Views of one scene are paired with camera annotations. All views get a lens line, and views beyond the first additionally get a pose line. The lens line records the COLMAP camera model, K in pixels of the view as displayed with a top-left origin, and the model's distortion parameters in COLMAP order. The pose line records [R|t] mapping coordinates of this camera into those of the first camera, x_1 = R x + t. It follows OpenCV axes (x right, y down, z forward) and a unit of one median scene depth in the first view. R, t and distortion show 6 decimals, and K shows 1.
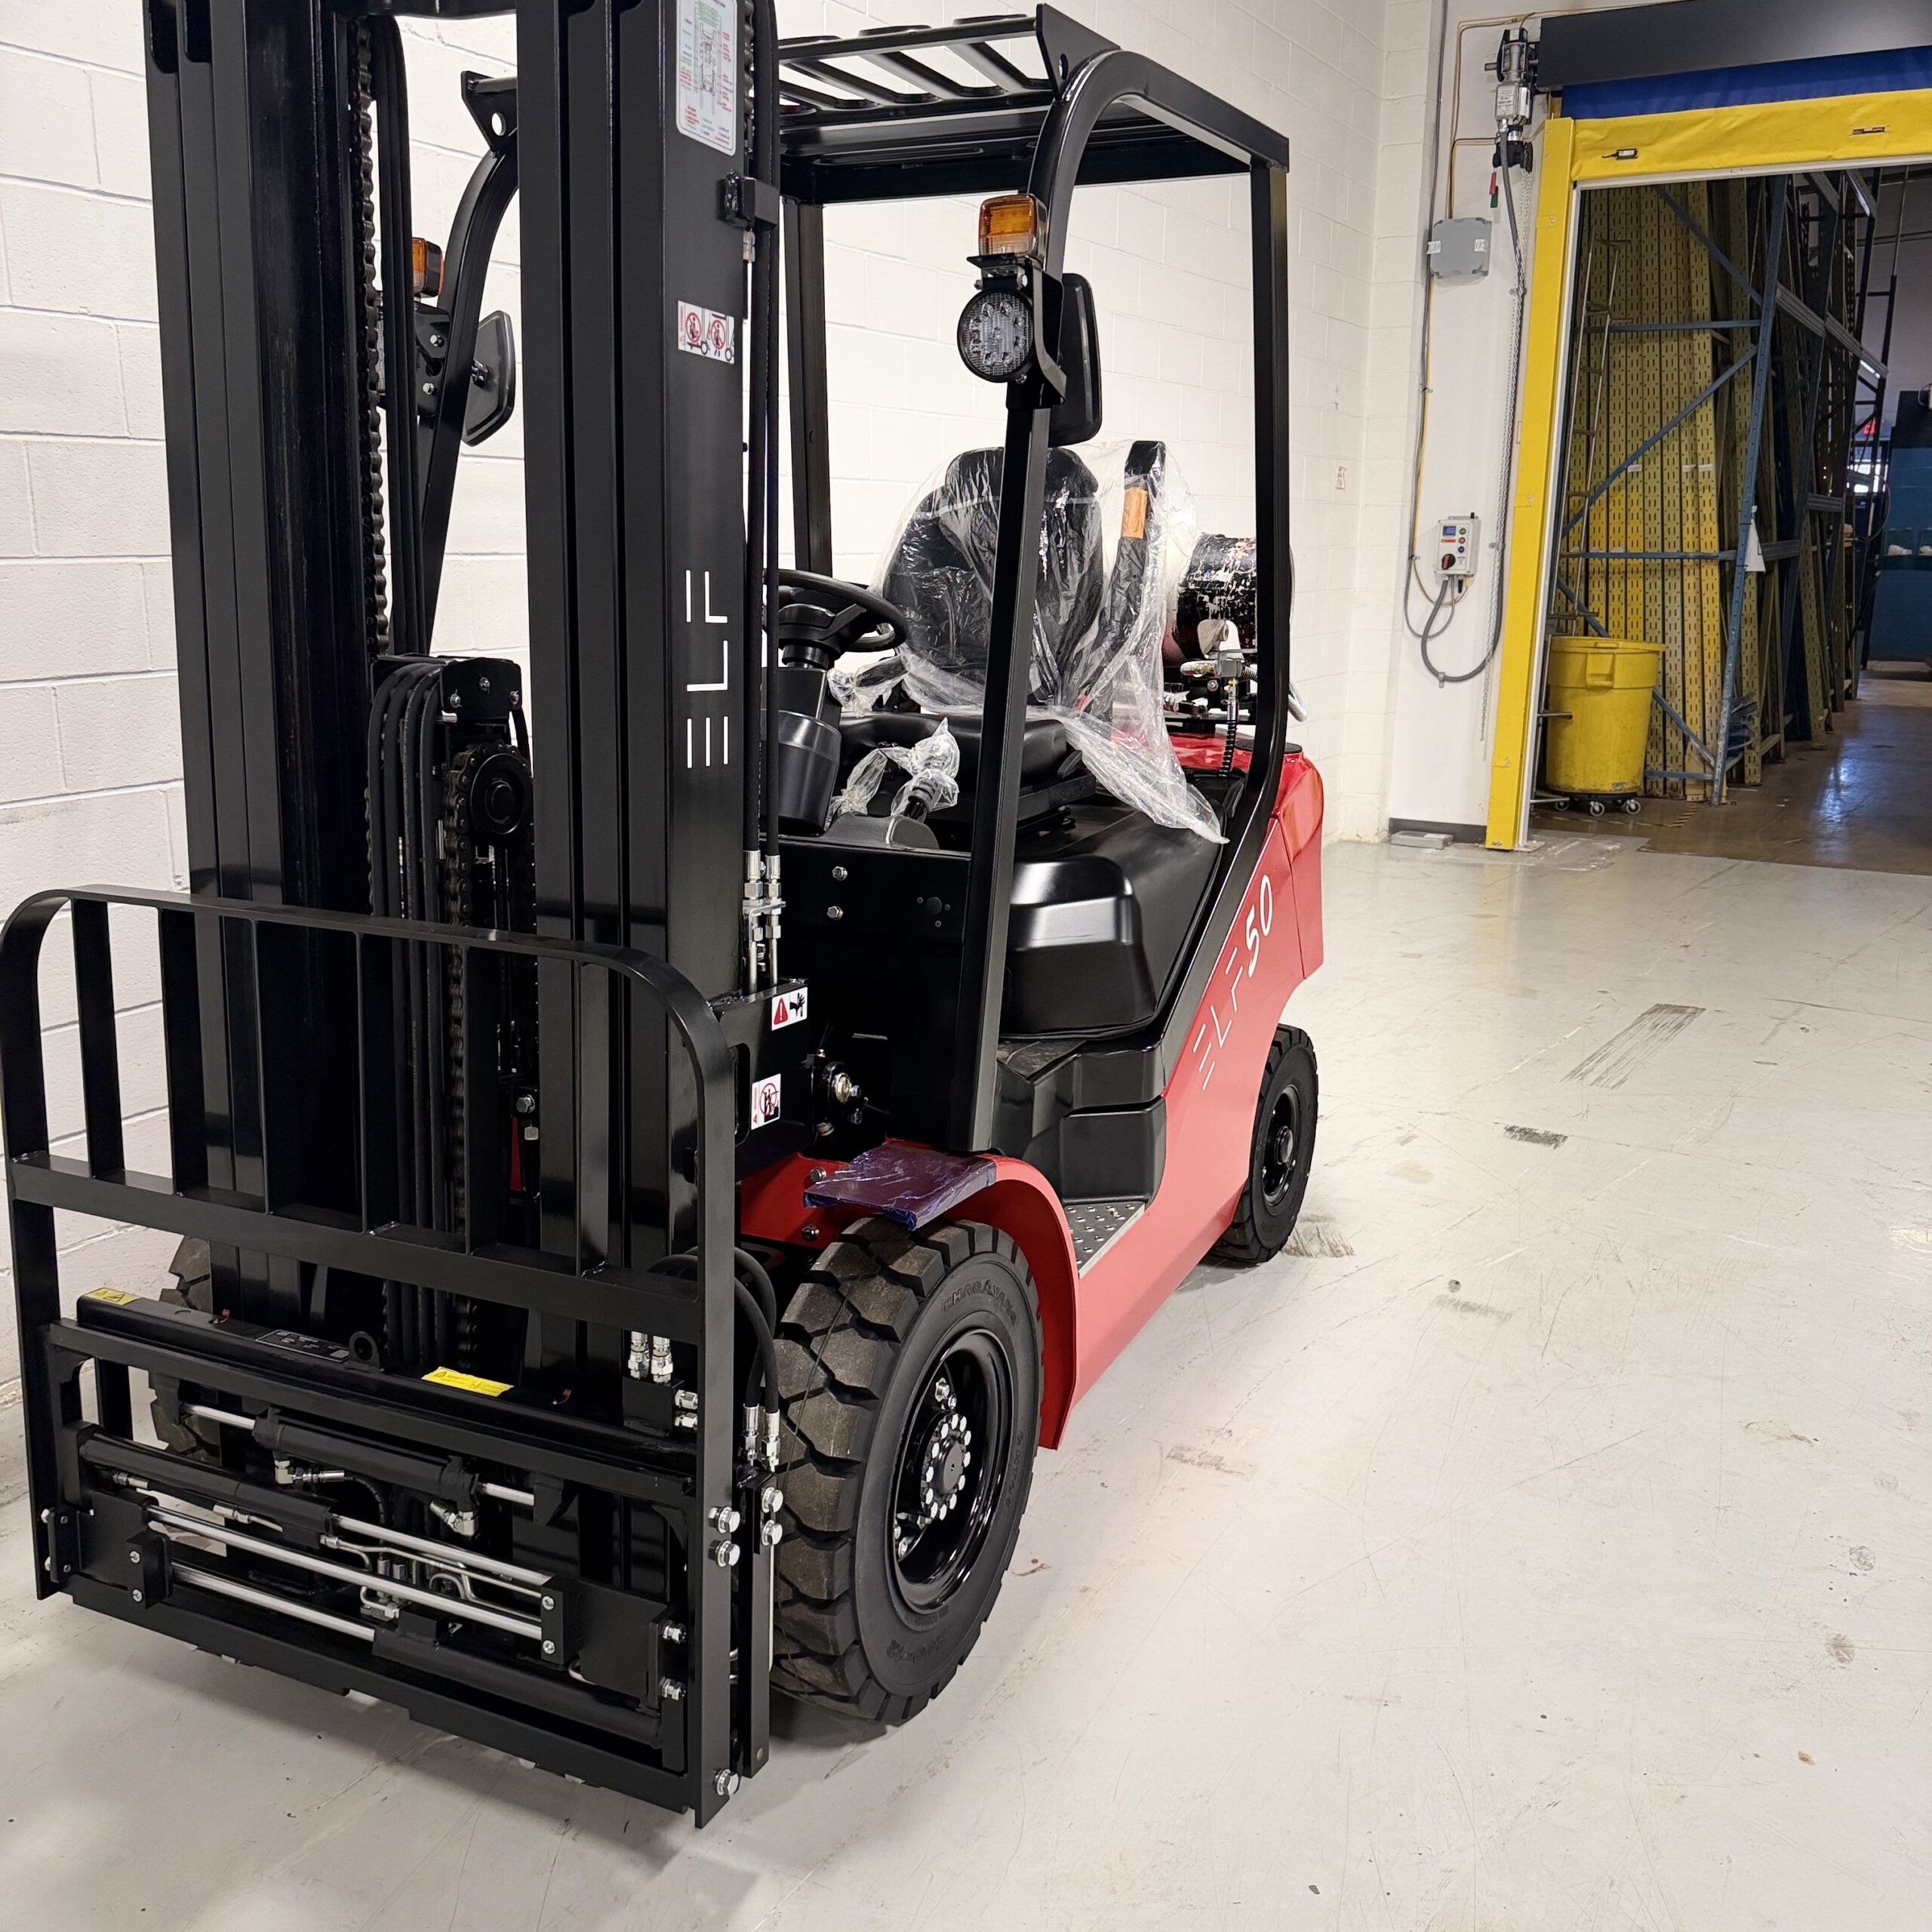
lens RADIAL K [[1814.6, 0, 971.6], [0, 1814.6, 971.6], [0, 0, 1]] dist [0.039602, 0.000000]
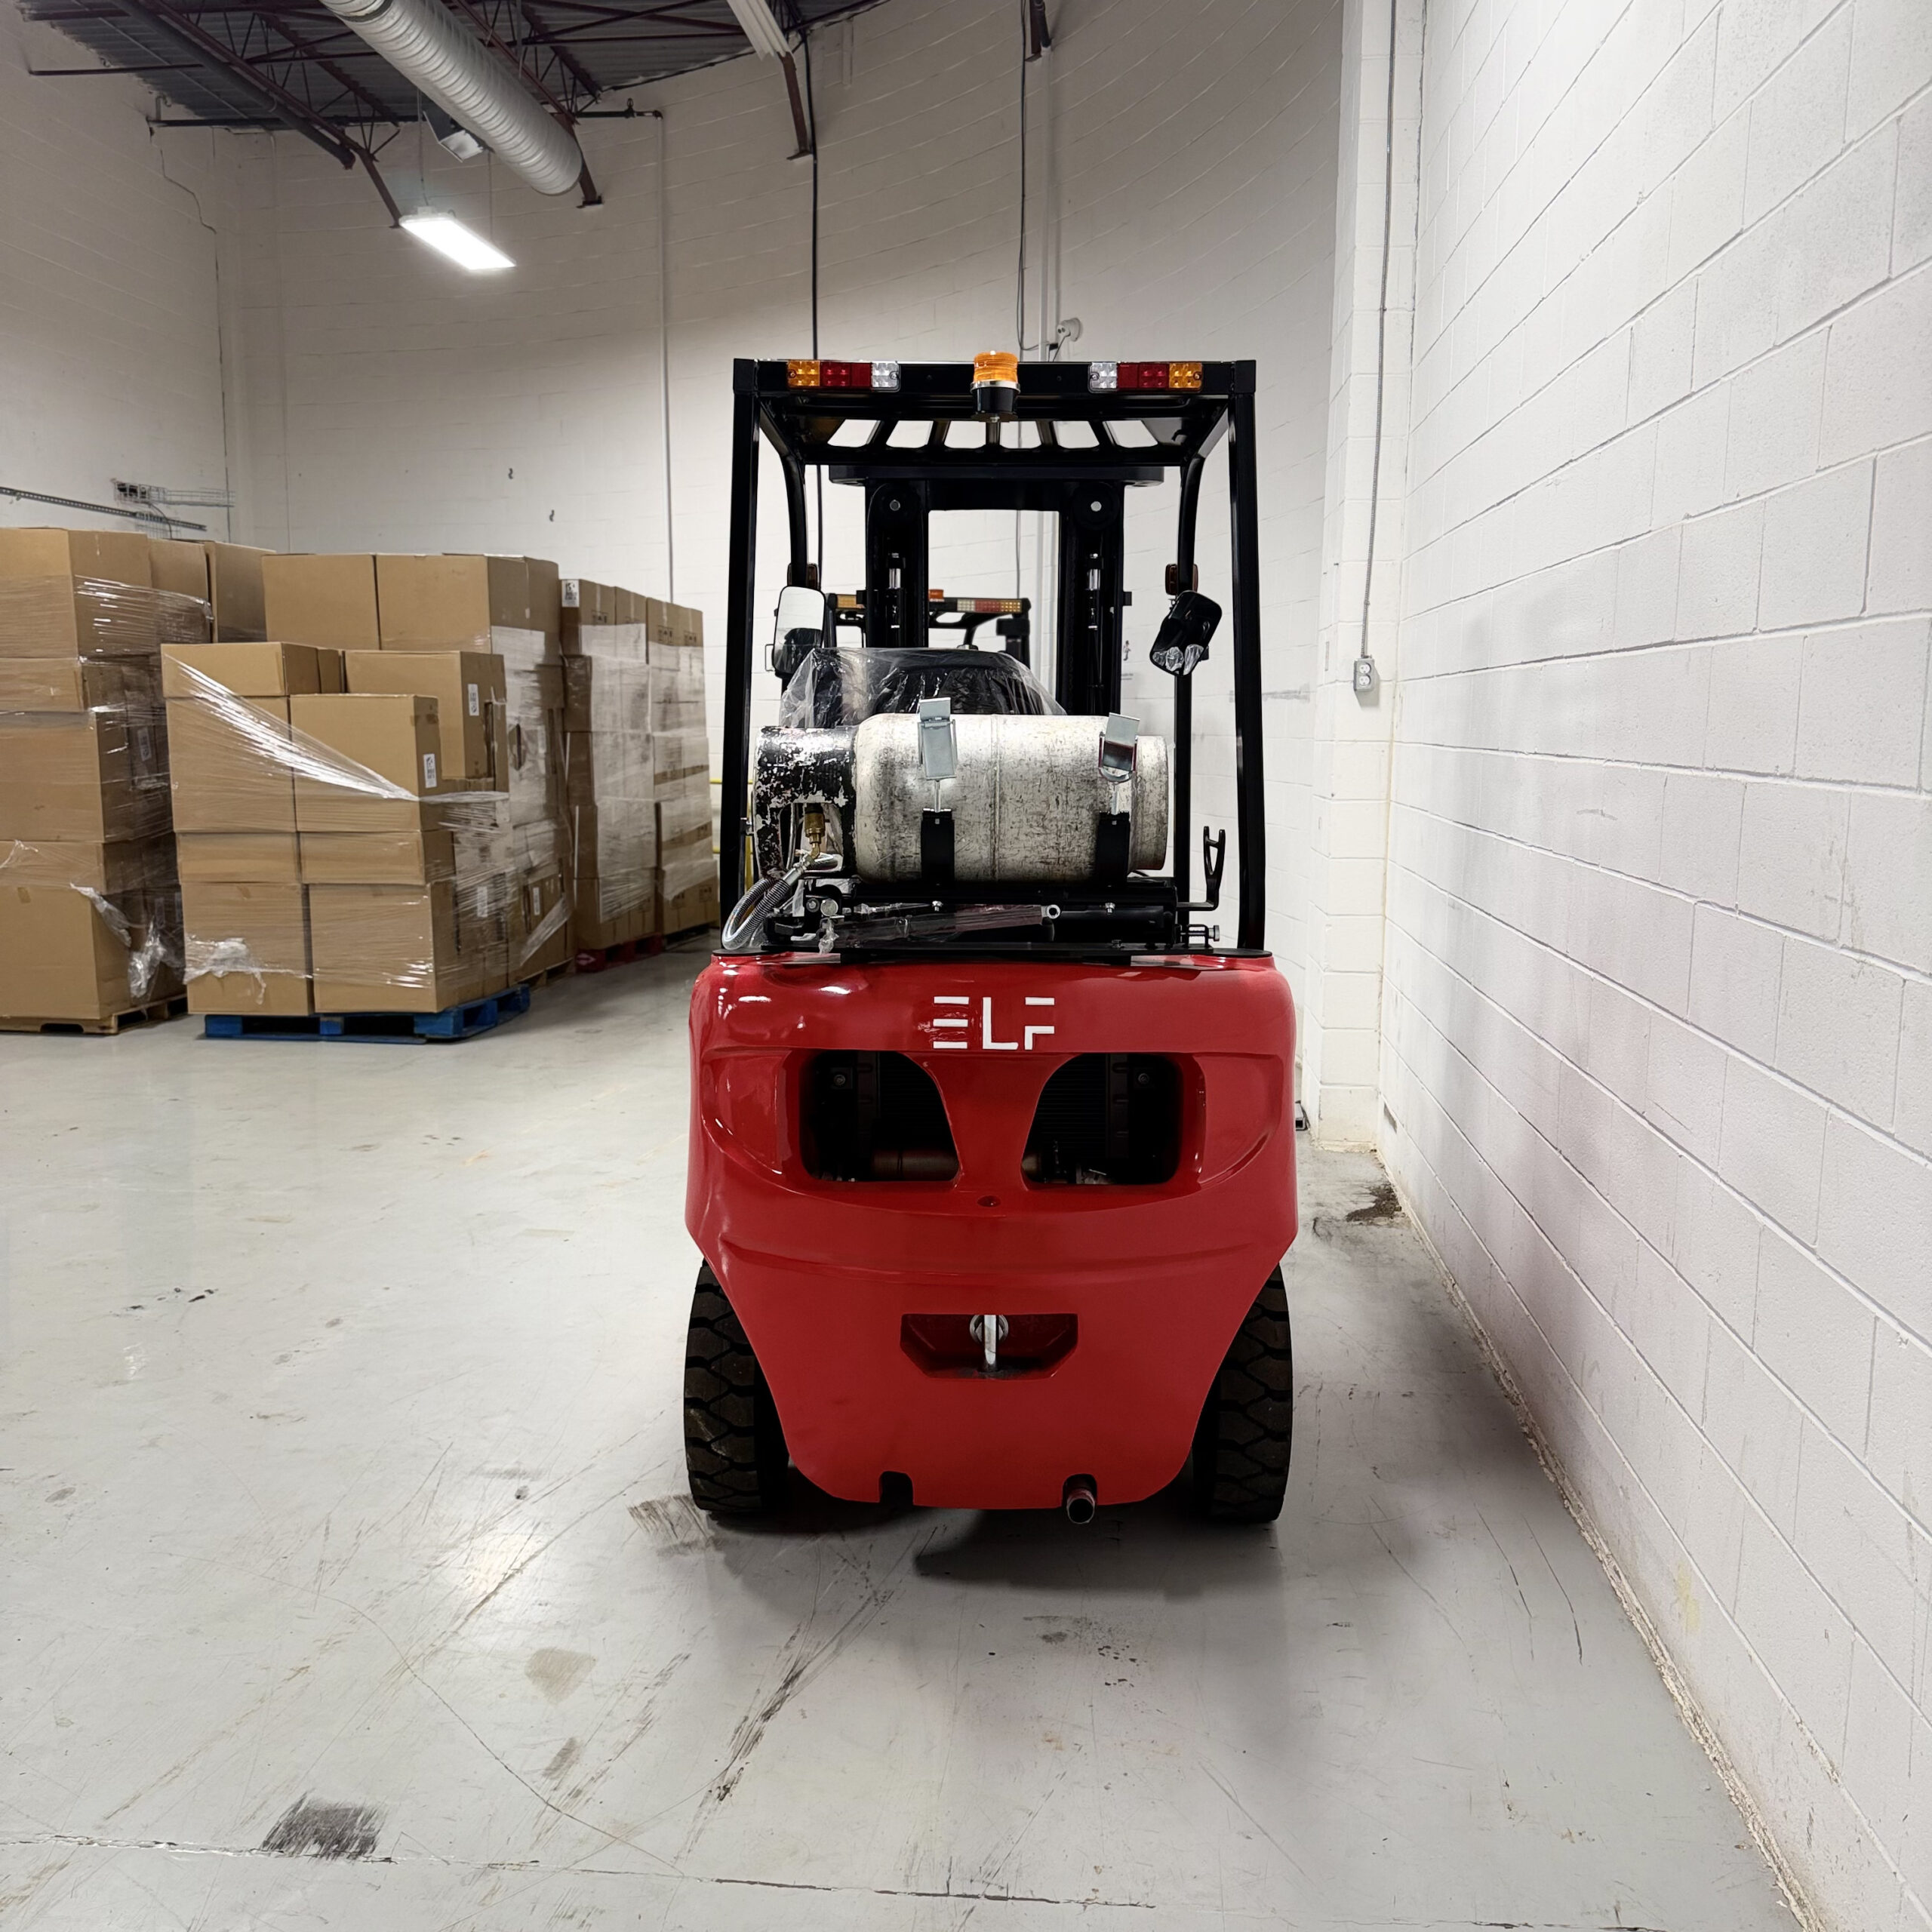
lens RADIAL K [[1814.6, 0, 979.7], [0, 1814.6, 973.9], [0, 0, 1]] dist [0.039602, 0.000000]
pose [[-0.904492, 0.045067, -0.424103, 0.638880], [-0.116352, 0.930607, 0.347036, -0.635382], [0.410313, 0.363236, -0.836482, 2.604184]]
